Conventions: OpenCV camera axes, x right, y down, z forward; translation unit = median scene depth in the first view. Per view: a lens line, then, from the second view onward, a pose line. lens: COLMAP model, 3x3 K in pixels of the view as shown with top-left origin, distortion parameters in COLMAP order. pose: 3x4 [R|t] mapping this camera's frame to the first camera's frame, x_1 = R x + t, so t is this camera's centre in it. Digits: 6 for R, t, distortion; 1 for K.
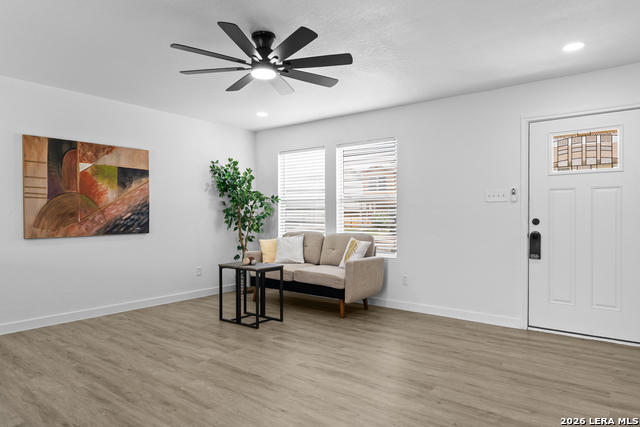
lens RADIAL K [[396.2, 0, 320.2], [0, 396.2, 219.8], [0, 0, 1]] dist [-0.008398, 0.002423]
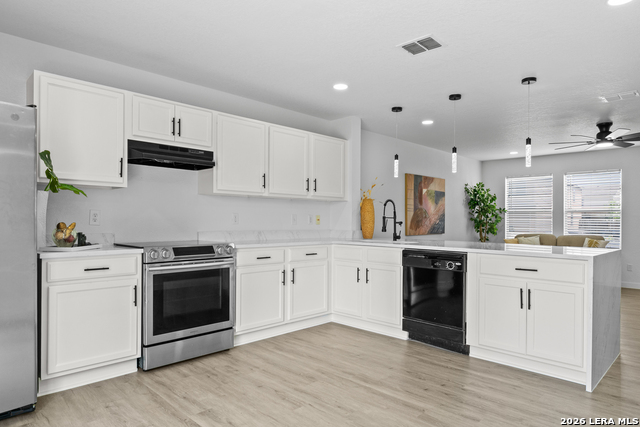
lens RADIAL K [[396.2, 0, 320.9], [0, 396.2, 209.3], [0, 0, 1]] dist [-0.008398, 0.002423]
pose [[0.993024, 0.000691, -0.117913, -0.652560], [-0.005581, 0.999138, -0.041145, 0.004996], [0.117783, 0.041516, 0.992171, -0.500464]]
